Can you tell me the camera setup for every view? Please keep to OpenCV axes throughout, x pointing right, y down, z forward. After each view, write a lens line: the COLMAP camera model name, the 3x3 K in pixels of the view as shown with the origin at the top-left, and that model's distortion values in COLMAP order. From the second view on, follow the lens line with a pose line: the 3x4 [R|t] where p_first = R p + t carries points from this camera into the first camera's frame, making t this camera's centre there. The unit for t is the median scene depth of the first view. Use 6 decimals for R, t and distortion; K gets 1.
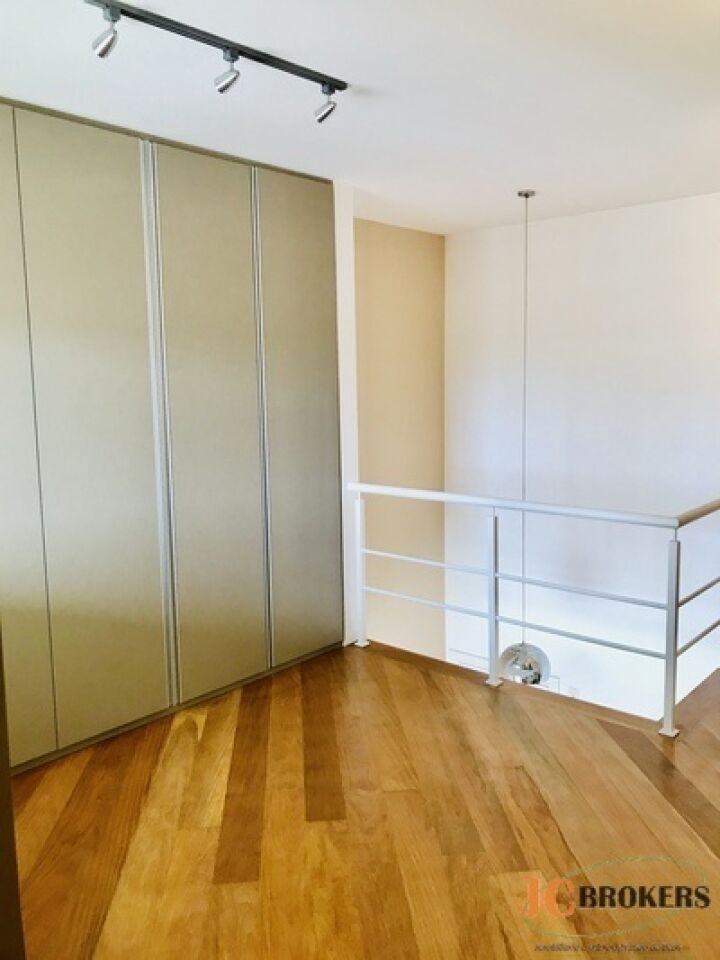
lens RADIAL K [[773.5, 0, 360.0], [0, 773.5, 480.0], [0, 0, 1]] dist [0.004518, 0.003606]
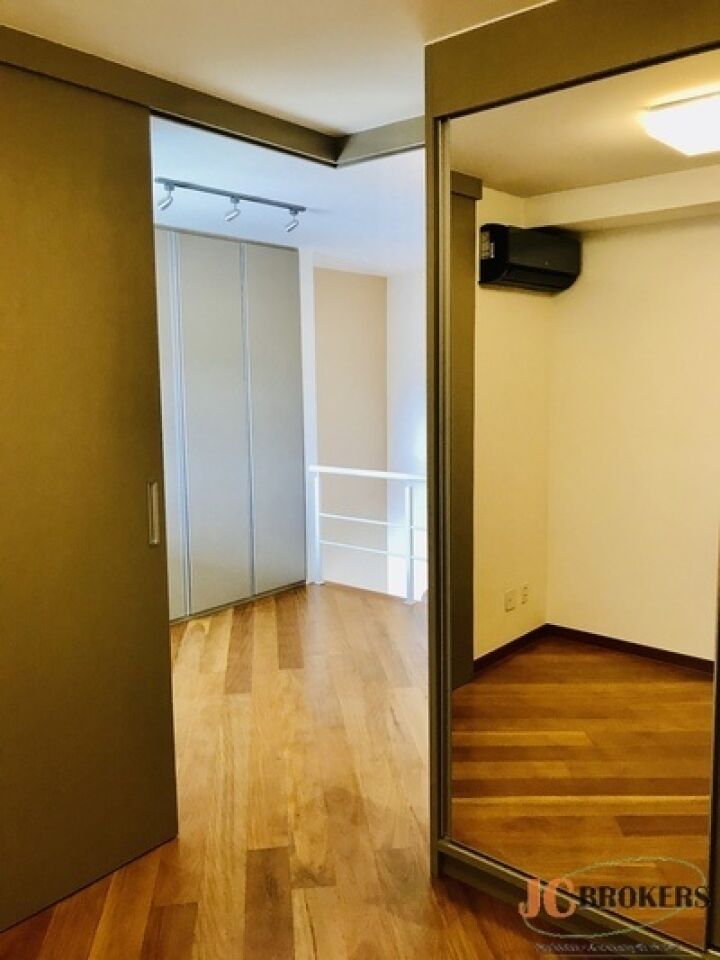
lens RADIAL K [[794.3, 0, 359.3], [0, 794.3, 478.6], [0, 0, 1]] dist [-0.001891, -0.000914]
pose [[0.999433, 0.000941, 0.033668, 0.033561], [-0.000749, 0.999983, -0.005728, 0.046892], [-0.033673, 0.005700, 0.999417, -0.541963]]
